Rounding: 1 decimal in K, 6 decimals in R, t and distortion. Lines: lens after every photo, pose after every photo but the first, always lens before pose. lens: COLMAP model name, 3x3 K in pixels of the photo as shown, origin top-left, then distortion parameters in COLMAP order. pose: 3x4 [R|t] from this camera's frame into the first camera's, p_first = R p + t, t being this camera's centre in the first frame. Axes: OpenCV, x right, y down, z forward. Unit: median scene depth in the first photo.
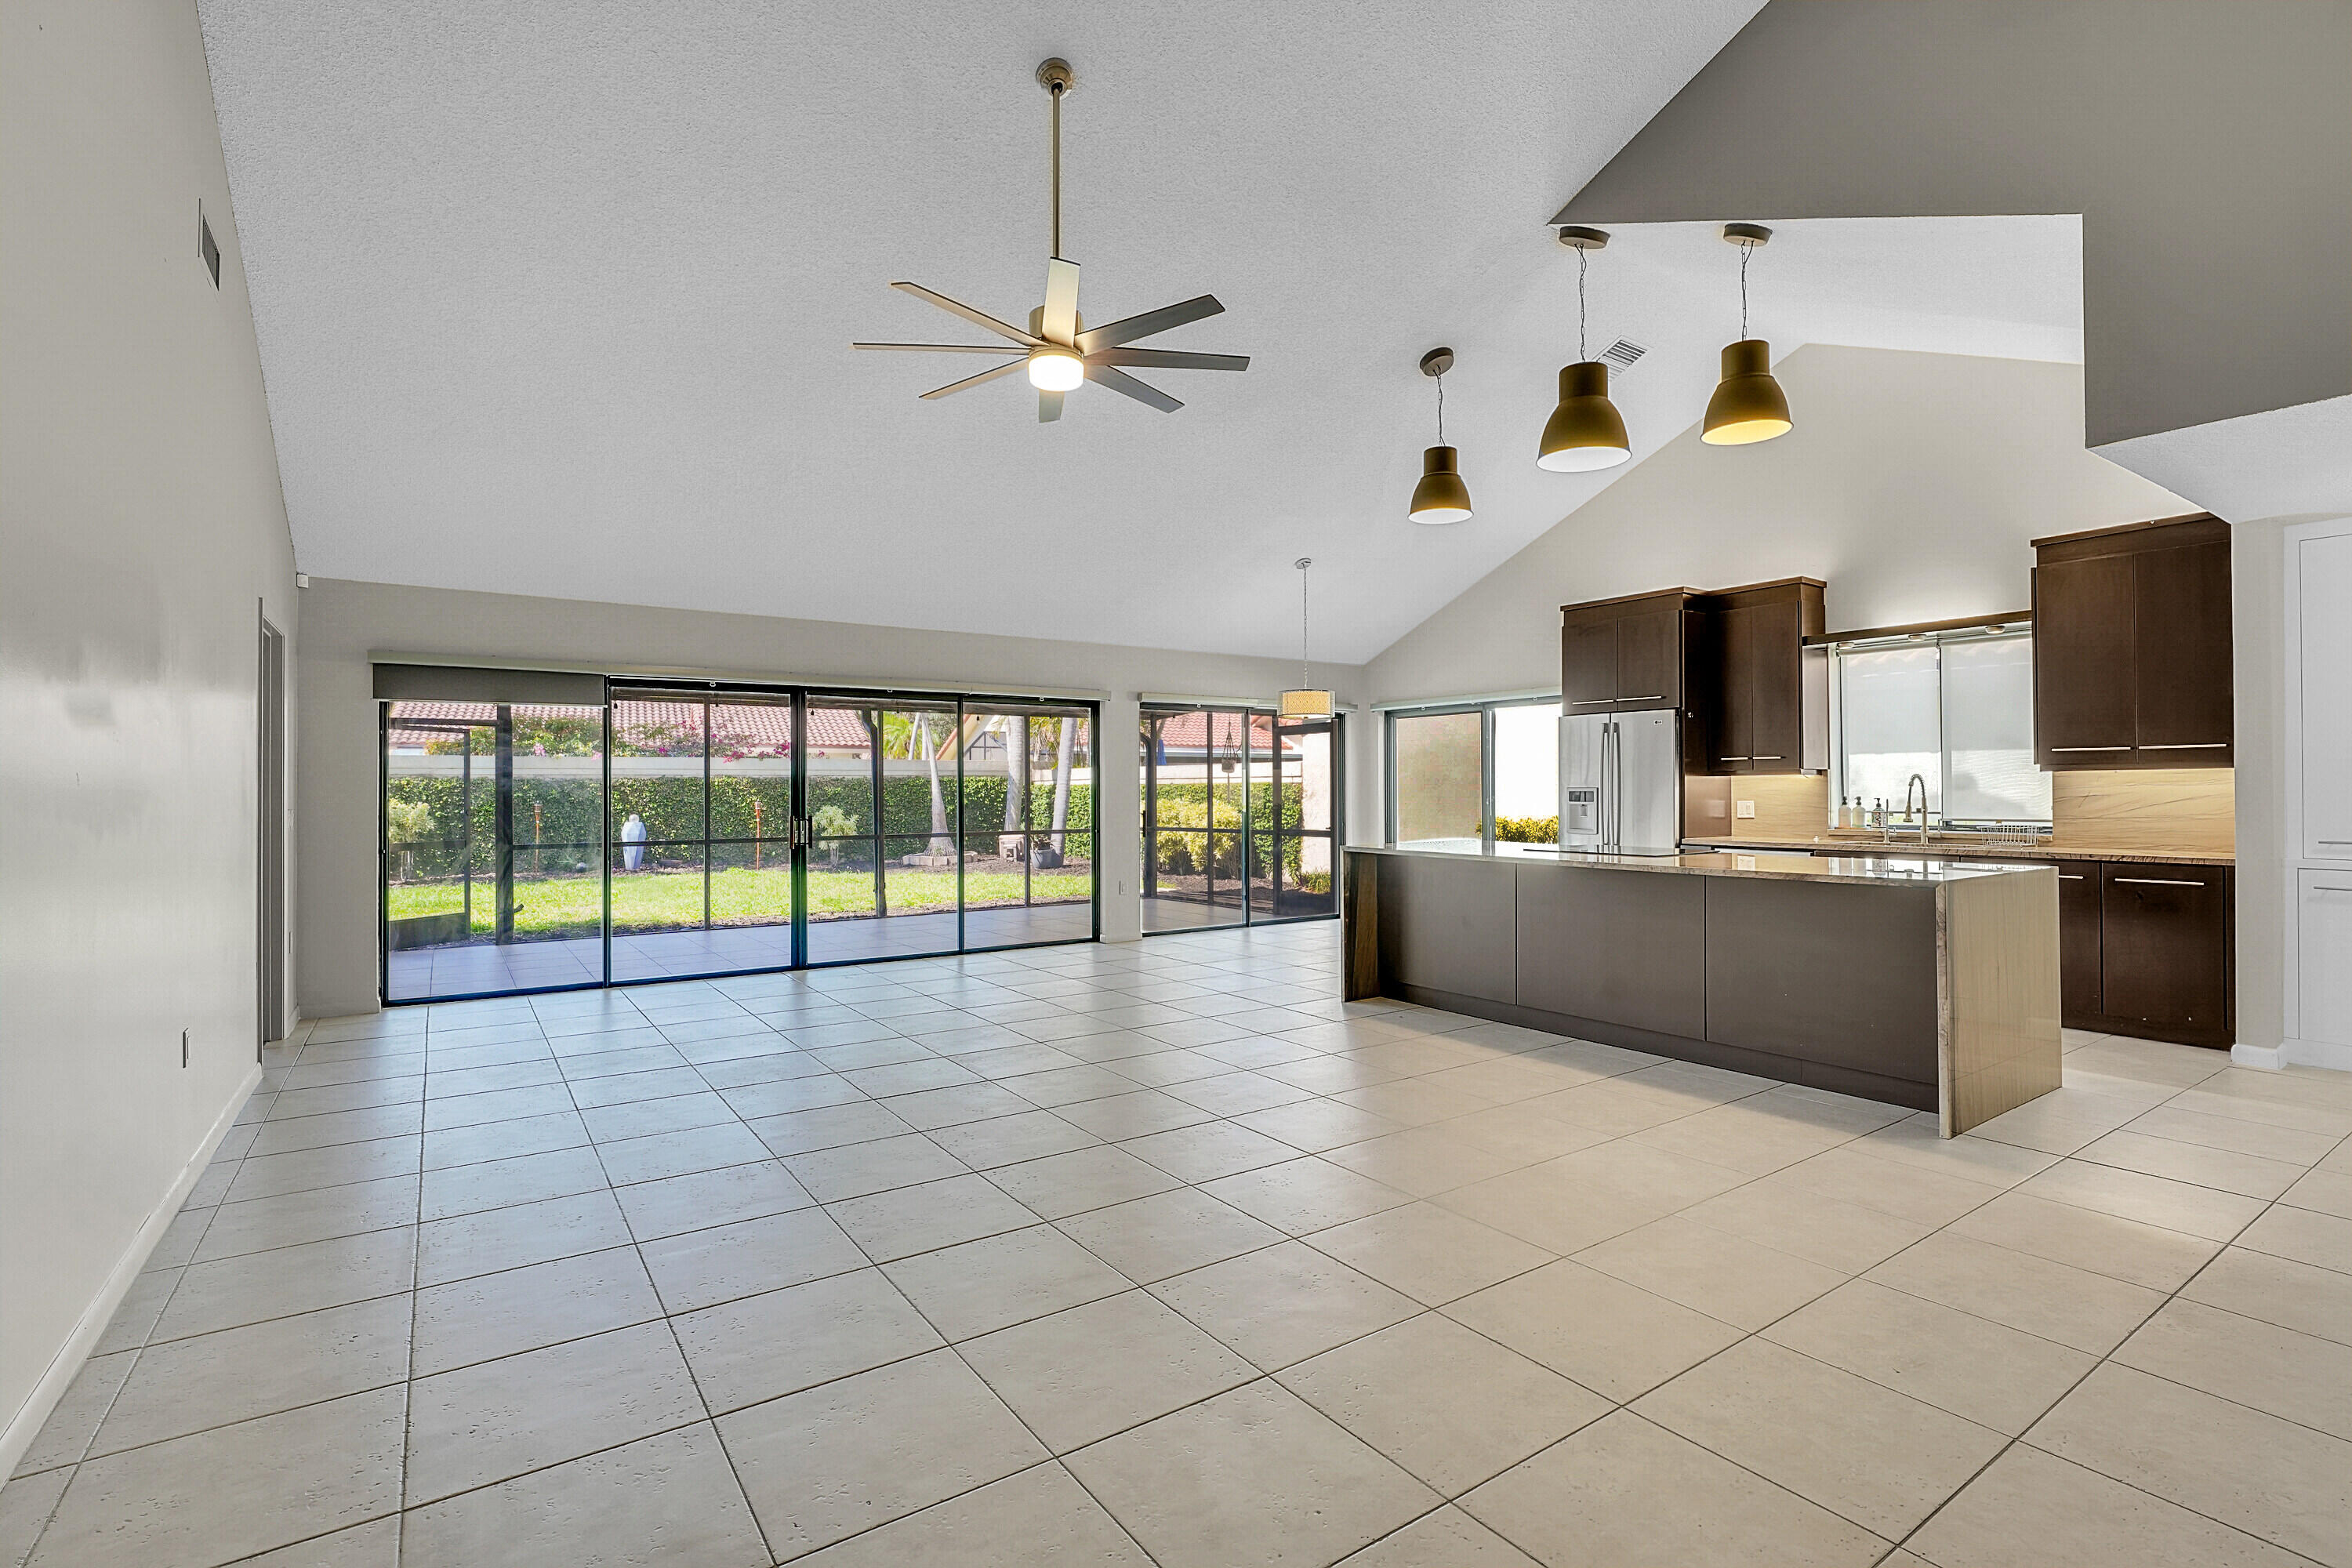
lens RADIAL K [[1076.1, 0, 1234.8], [0, 1076.1, 785.7], [0, 0, 1]] dist [-0.001561, -0.000125]
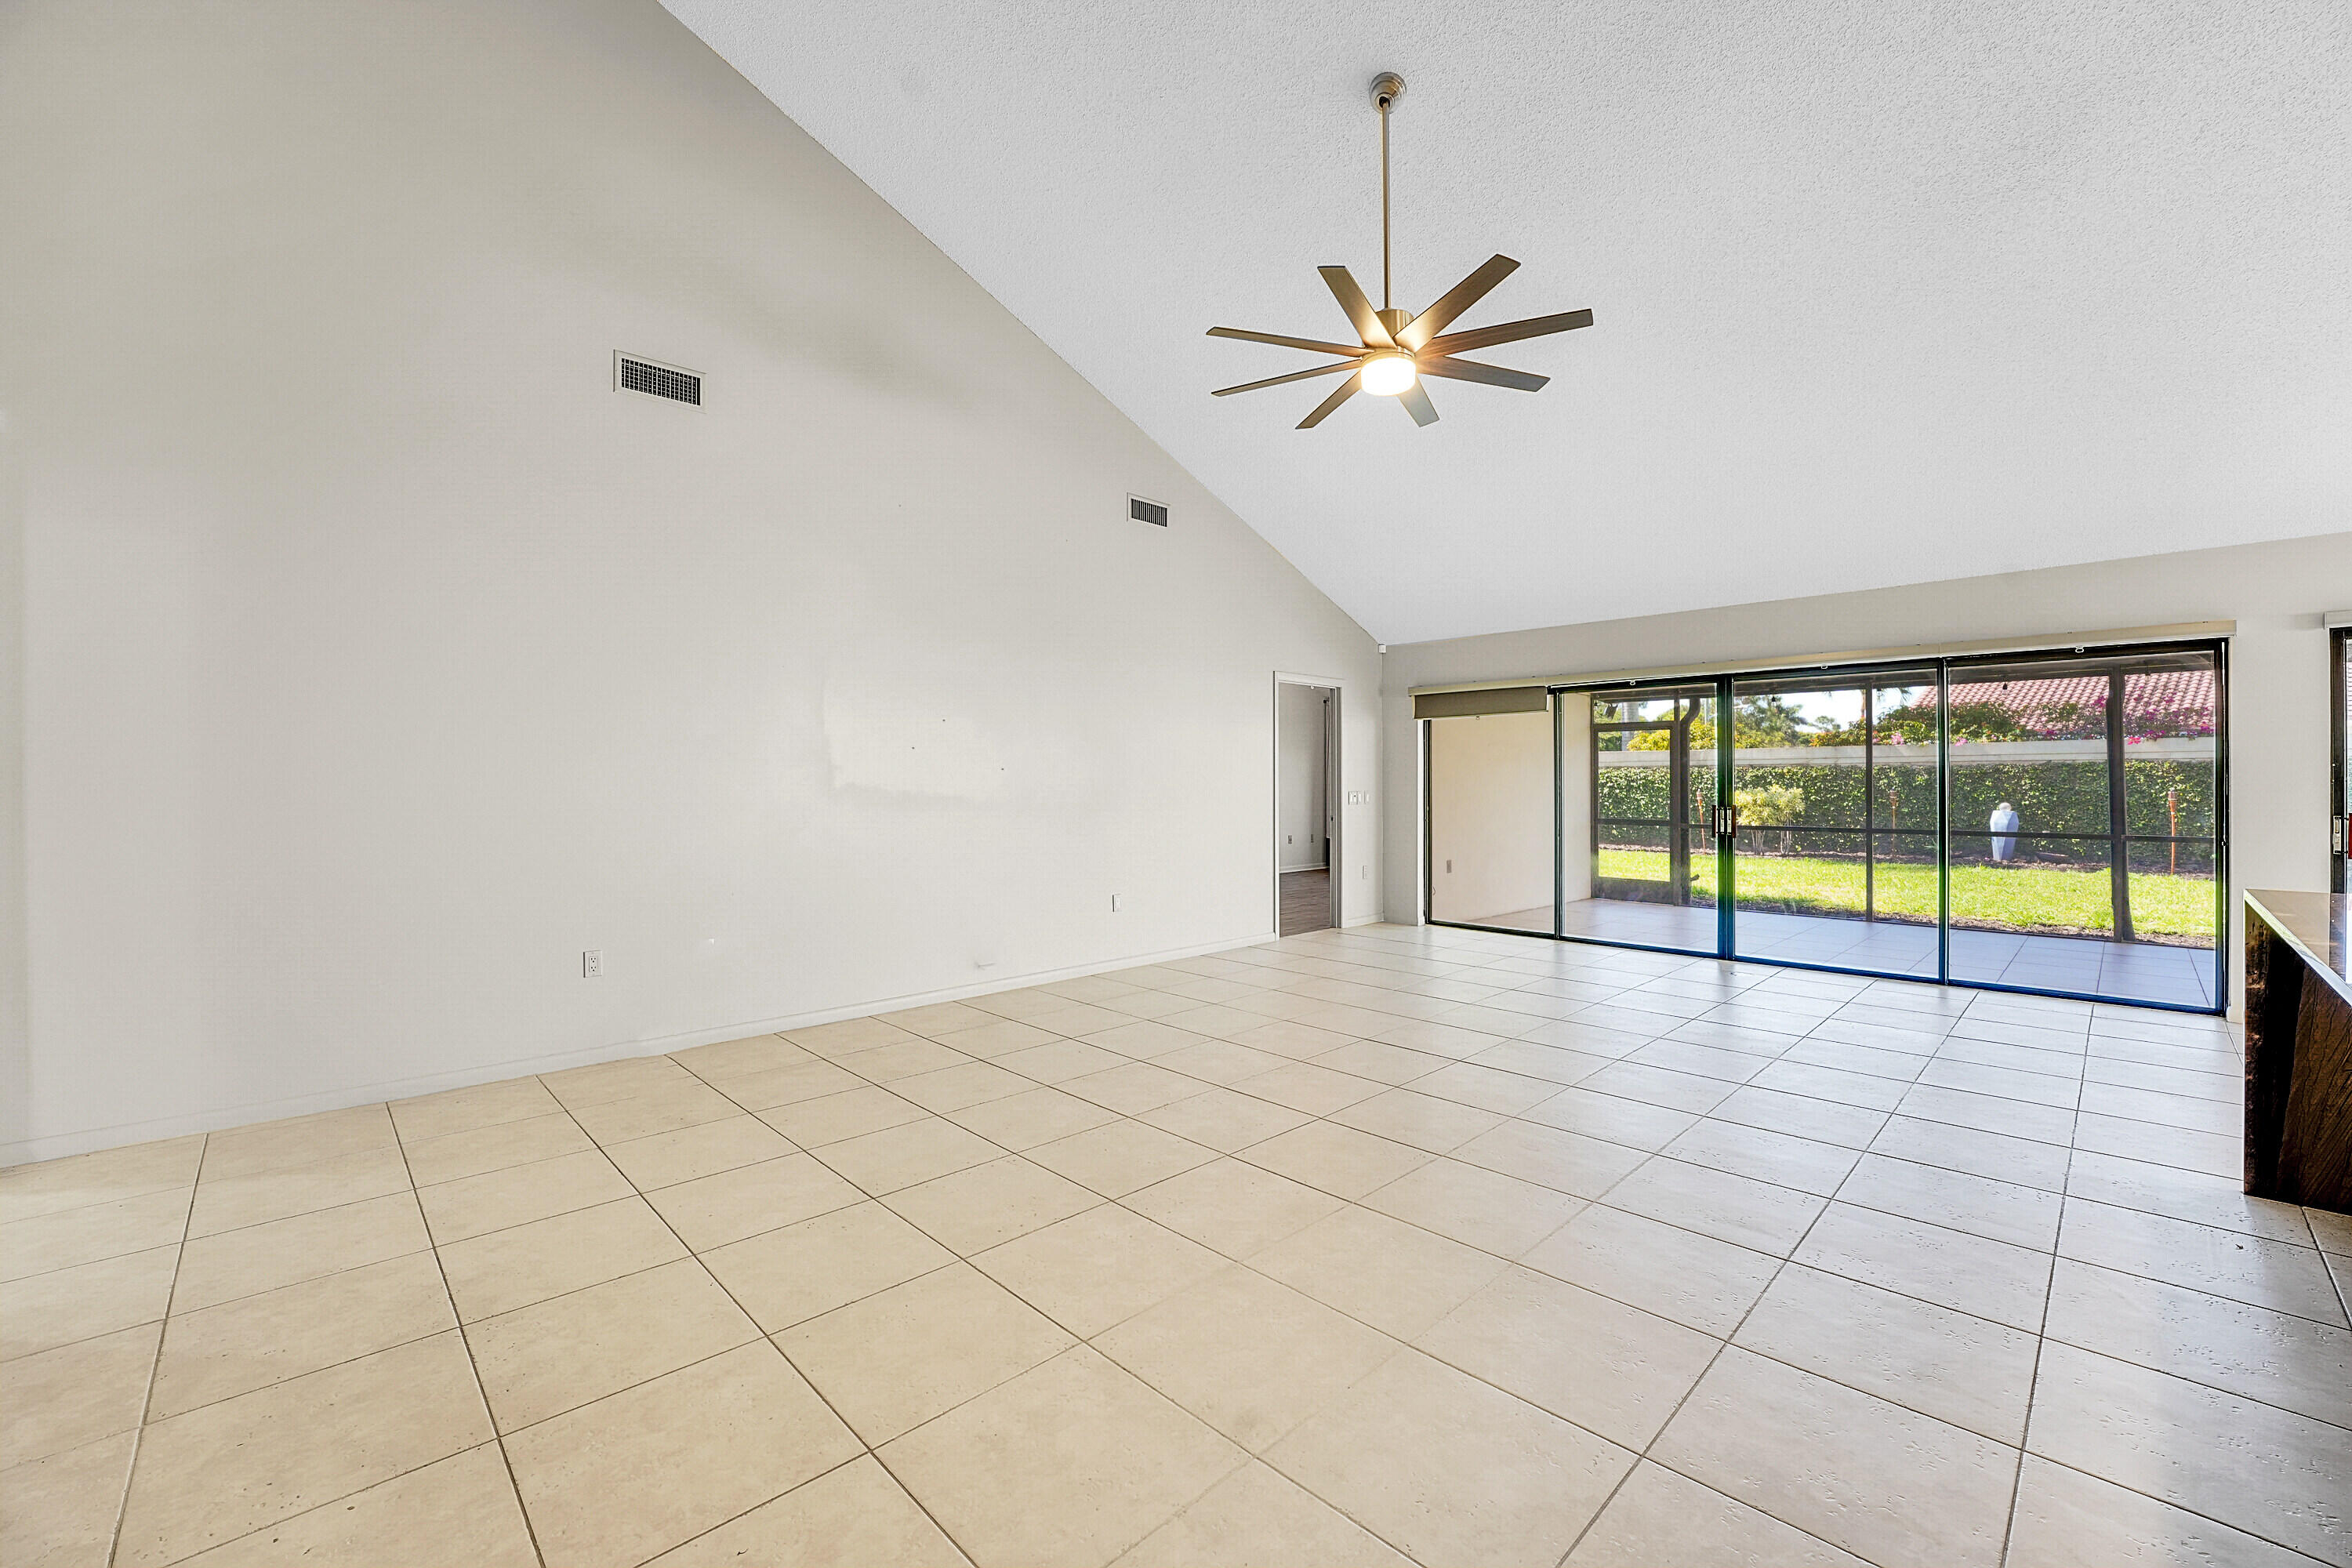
lens RADIAL K [[981.8, 0, 1176.0], [0, 981.8, 784.0], [0, 0, 1]] dist [-0.005006, 0.000141]
pose [[0.165464, 0.006362, -0.986195, 0.181305], [0.005906, 0.999955, 0.007441, -0.000350], [0.986198, -0.007056, 0.165419, 0.158069]]
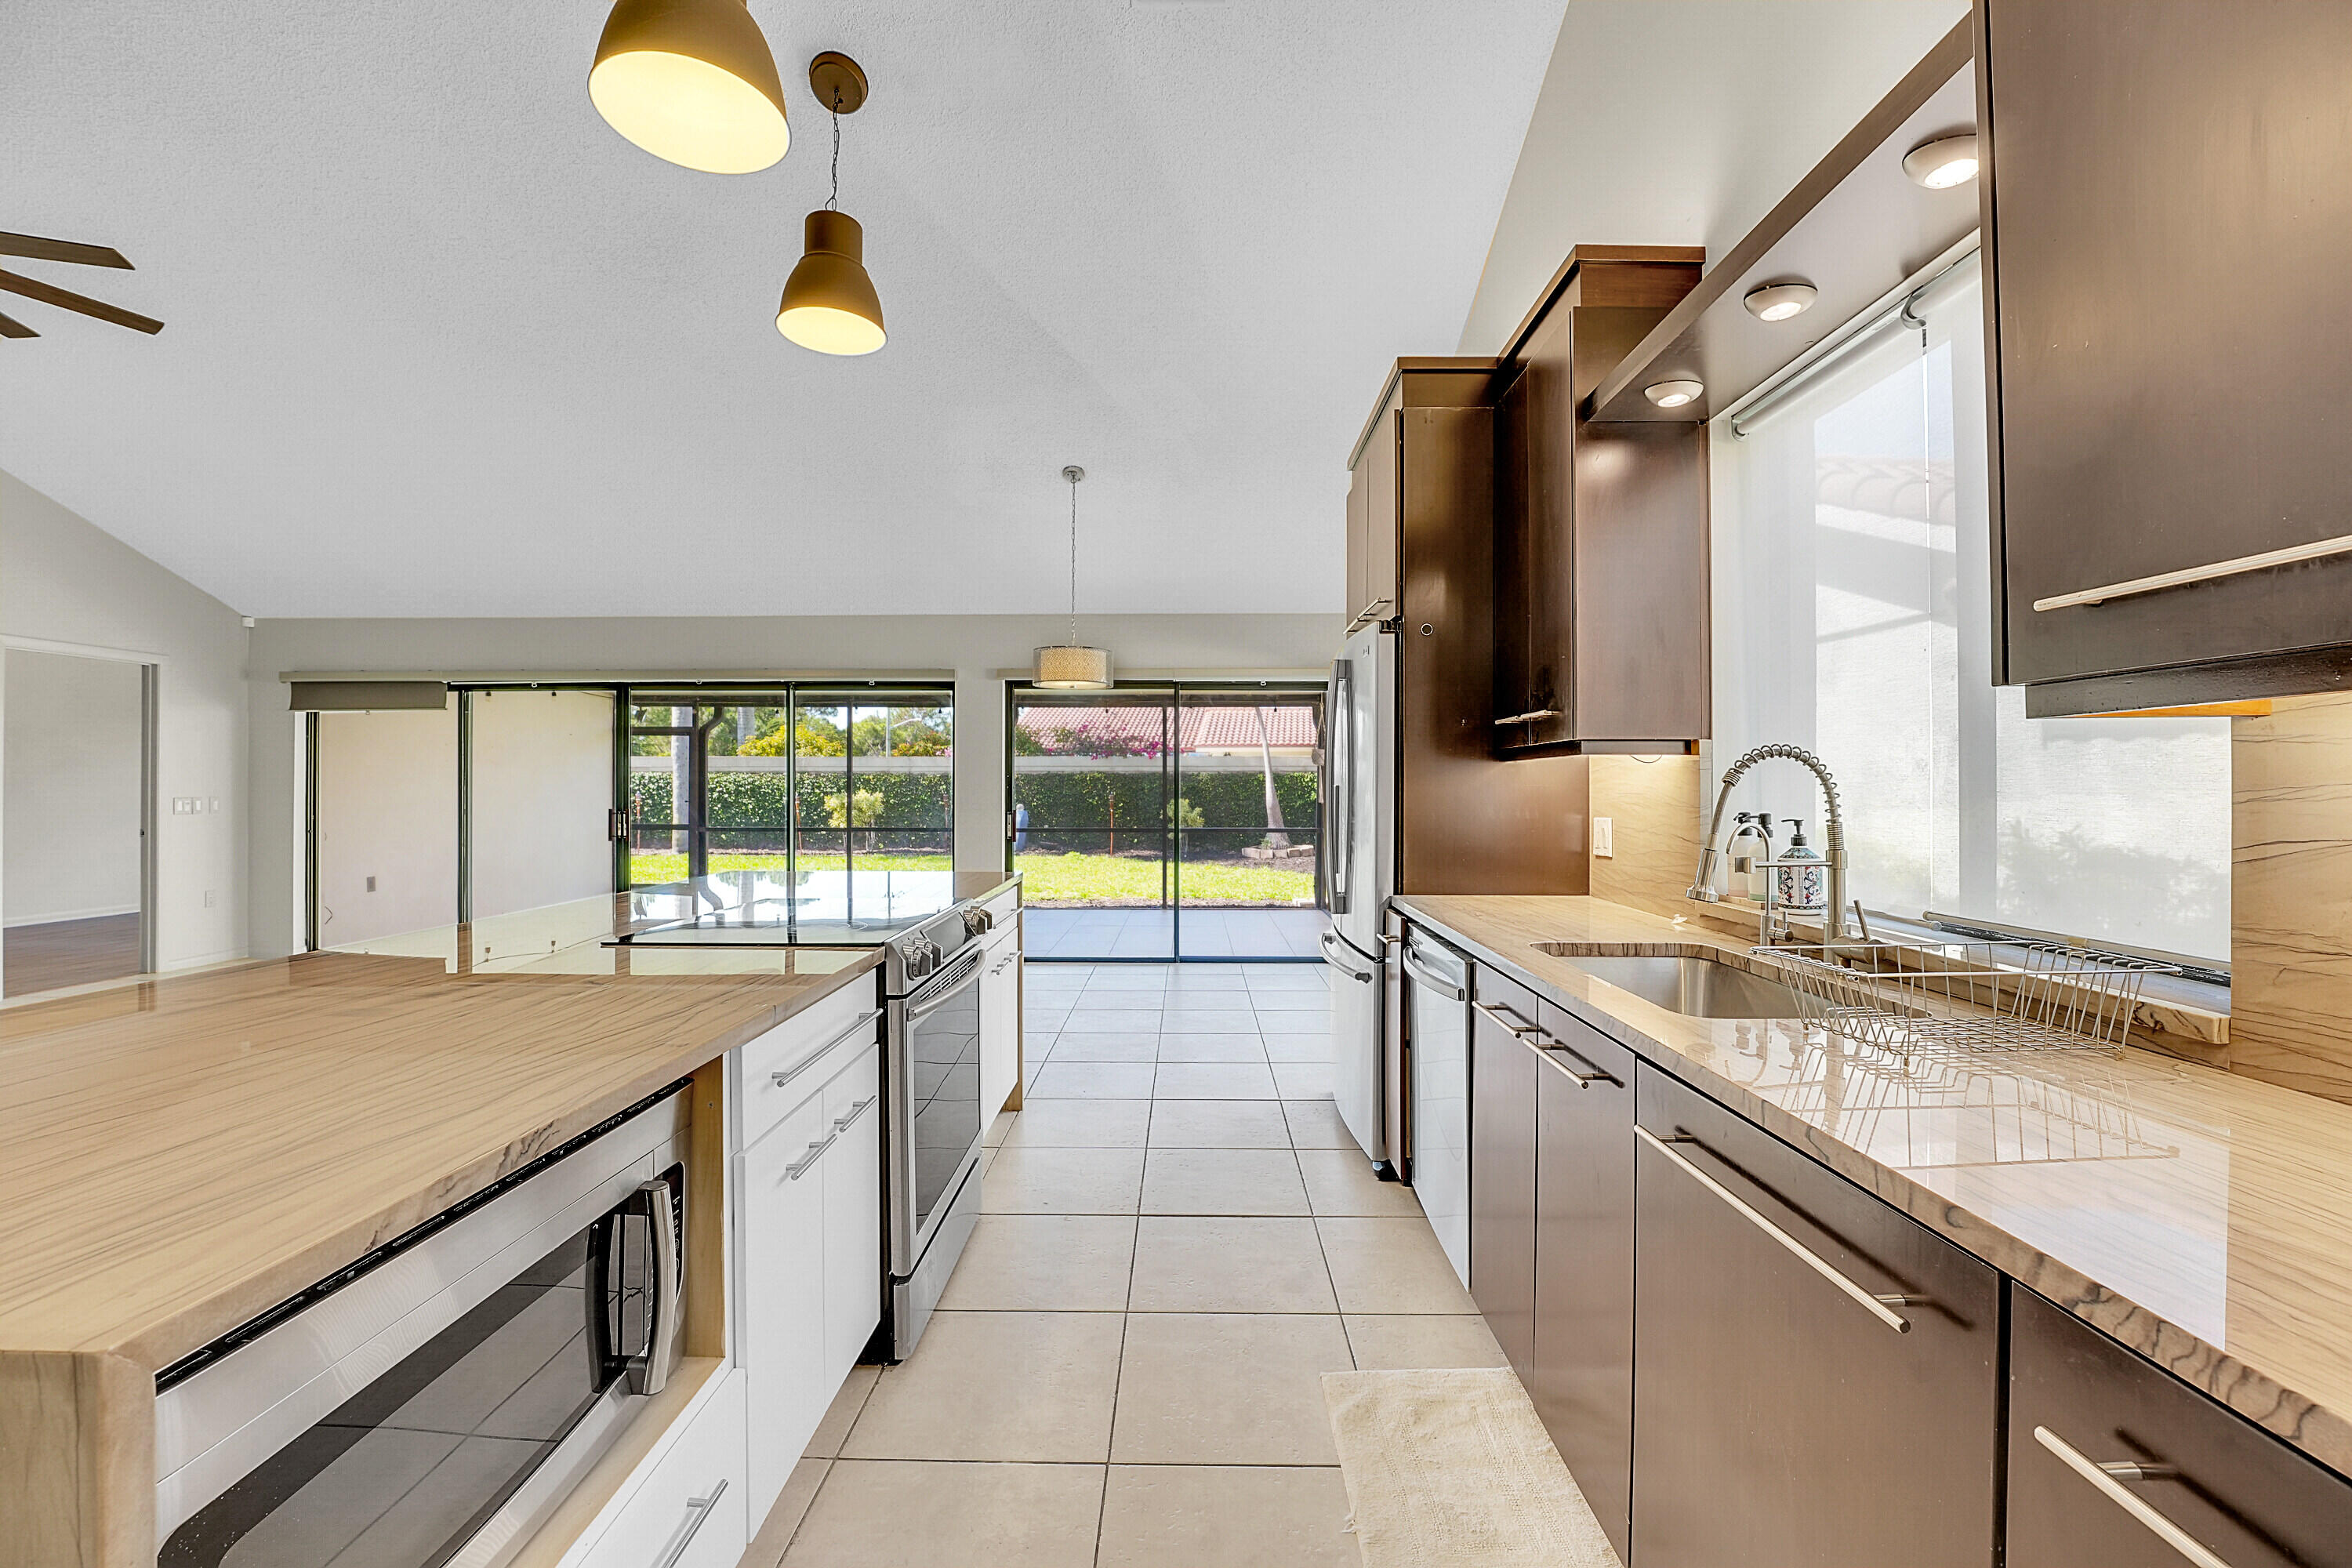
lens RADIAL K [[981.8, 0, 1176.0], [0, 981.8, 784.0], [0, 0, 1]] dist [-0.005006, 0.000141]
pose [[0.797697, 0.004372, -0.603043, 0.260118], [-0.002530, 0.999989, 0.003903, -0.000306], [0.603053, -0.001587, 0.797699, 0.258163]]
